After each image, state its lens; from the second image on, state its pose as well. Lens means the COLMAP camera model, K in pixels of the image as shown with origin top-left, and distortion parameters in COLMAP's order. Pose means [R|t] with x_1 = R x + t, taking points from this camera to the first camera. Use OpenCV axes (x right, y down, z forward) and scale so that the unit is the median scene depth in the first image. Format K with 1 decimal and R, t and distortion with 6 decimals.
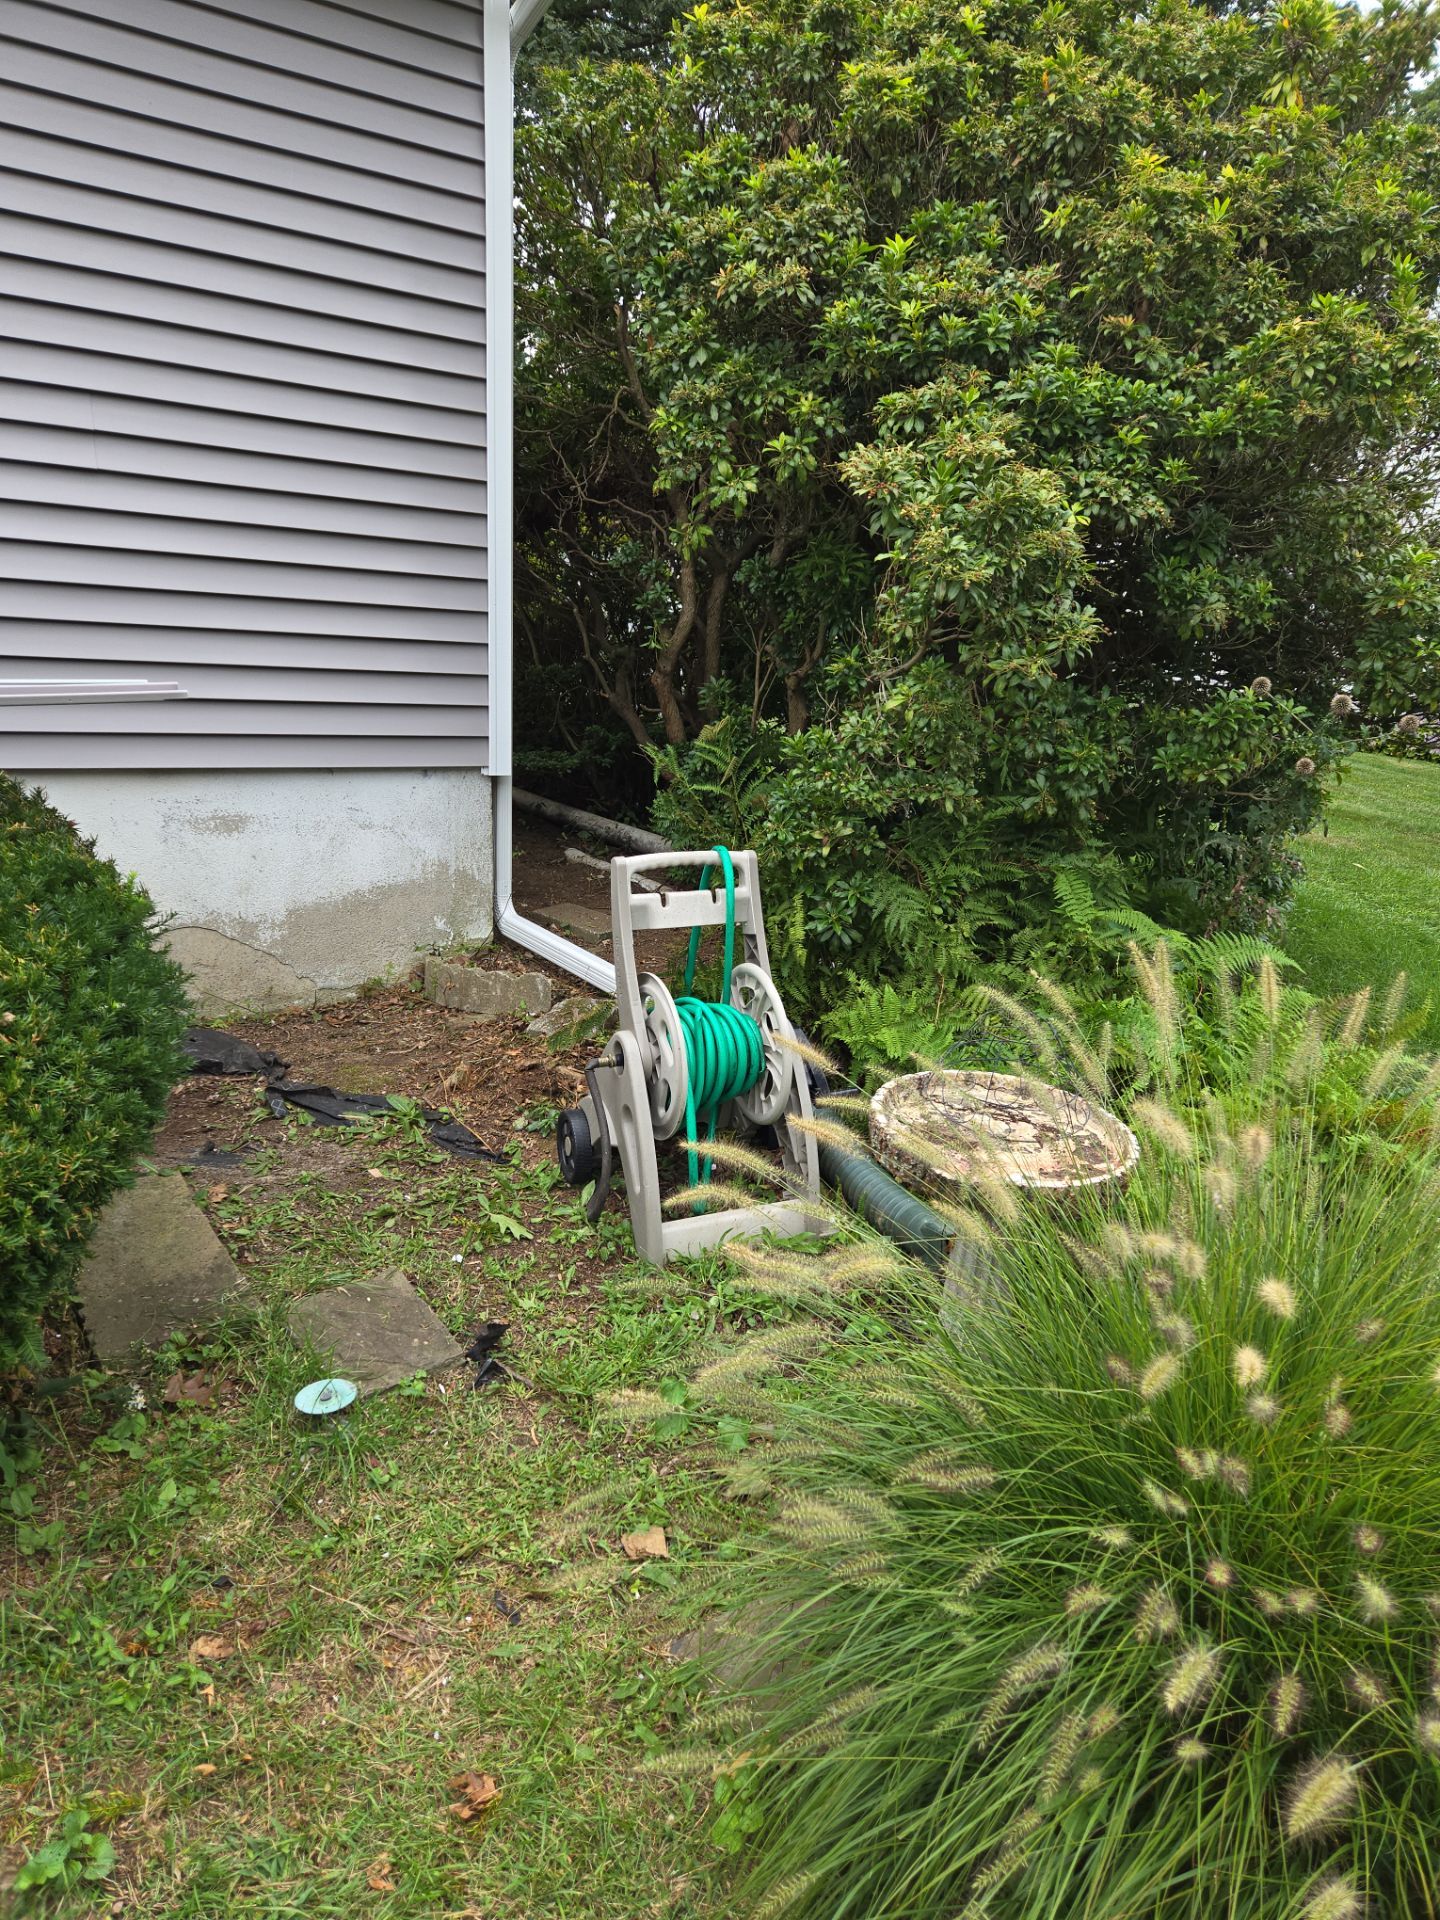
lens RADIAL K [[1278.7, 0, 724.0], [0, 1278.7, 951.6], [0, 0, 1]] dist [0.079289, -0.063995]
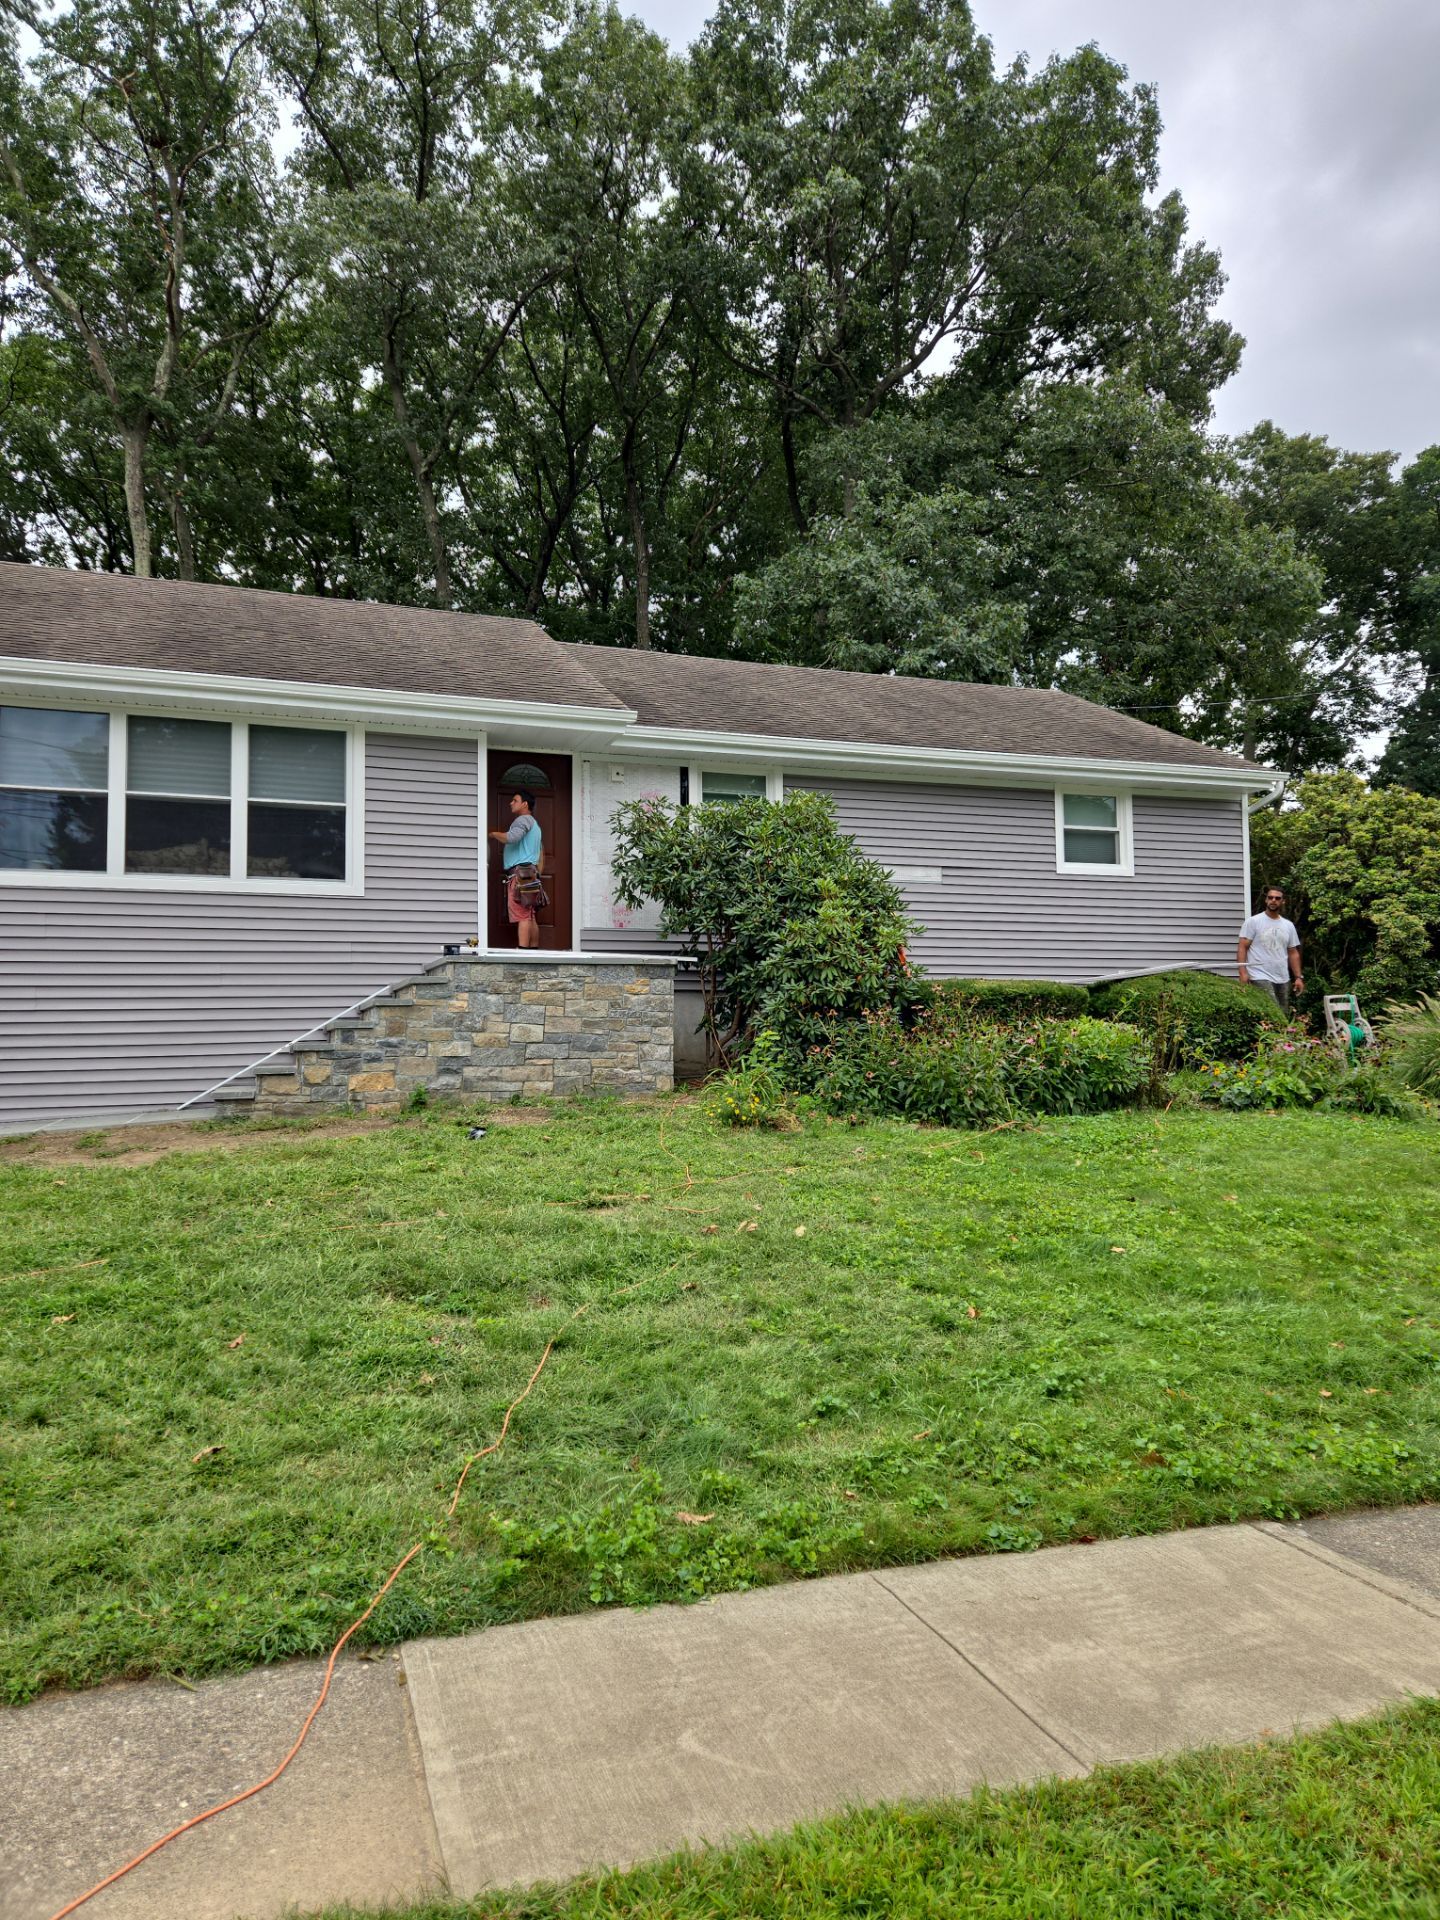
lens RADIAL K [[1283.8, 0, 727.6], [0, 1283.8, 955.6], [0, 0, 1]] dist [0.085890, -0.069887]
pose [[0.972502, -0.055299, -0.226235, -1.055619], [-0.006183, 0.964929, -0.262440, 0.986372], [0.232813, 0.256622, 0.938053, -3.803809]]
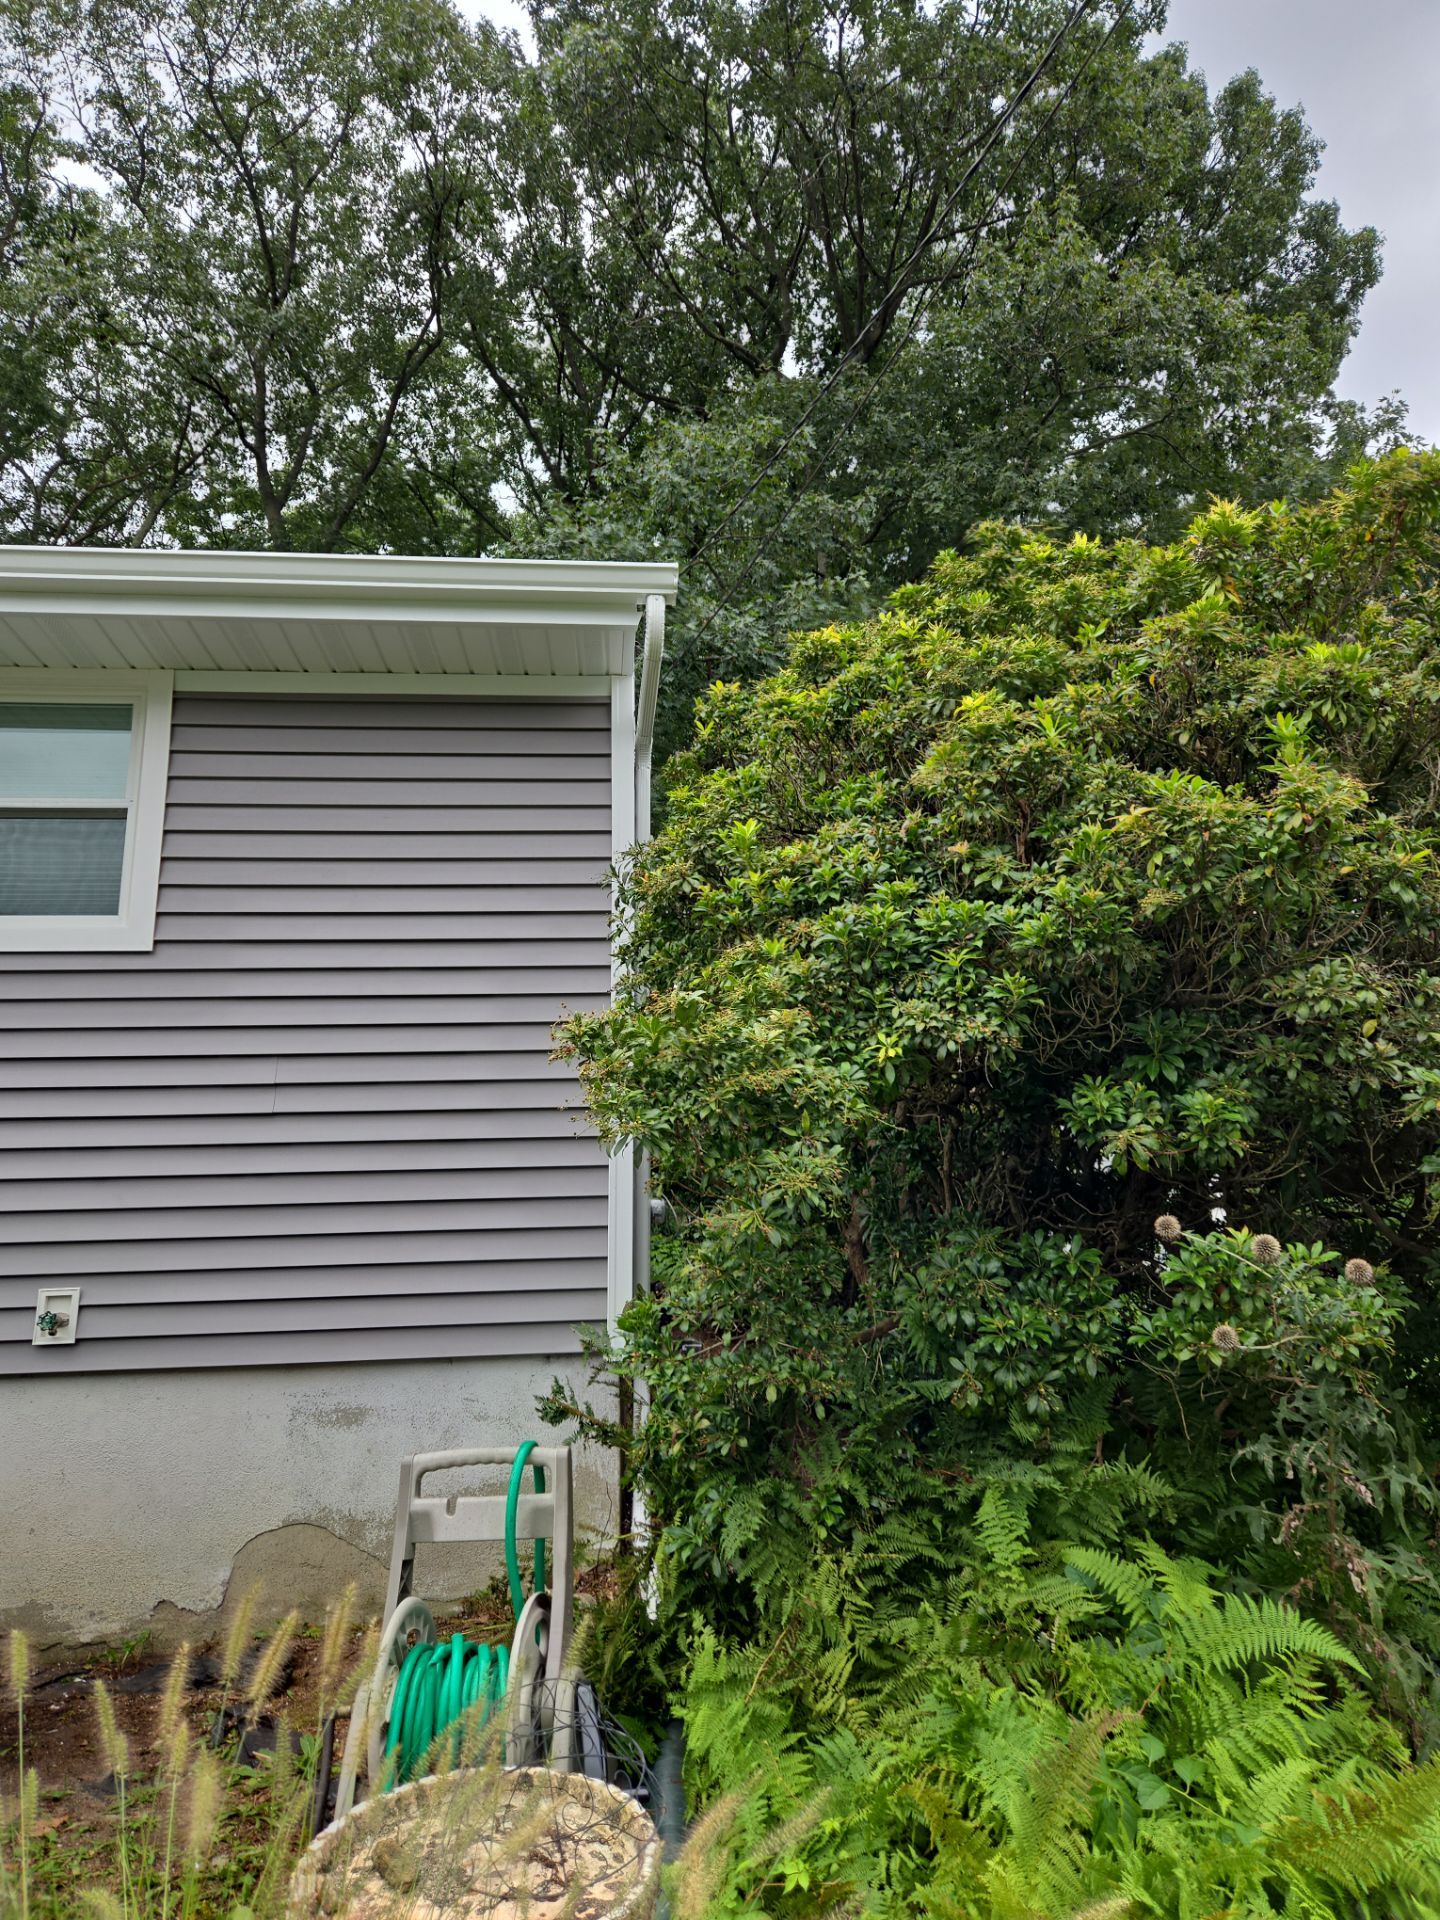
lens RADIAL K [[1278.7, 0, 724.0], [0, 1278.7, 951.6], [0, 0, 1]] dist [0.079289, -0.063995]
pose [[0.869883, -0.164533, -0.465008, 0.557653], [-0.049883, 0.908551, -0.414786, -0.024646], [0.490729, 0.384012, 0.782125, 0.216993]]
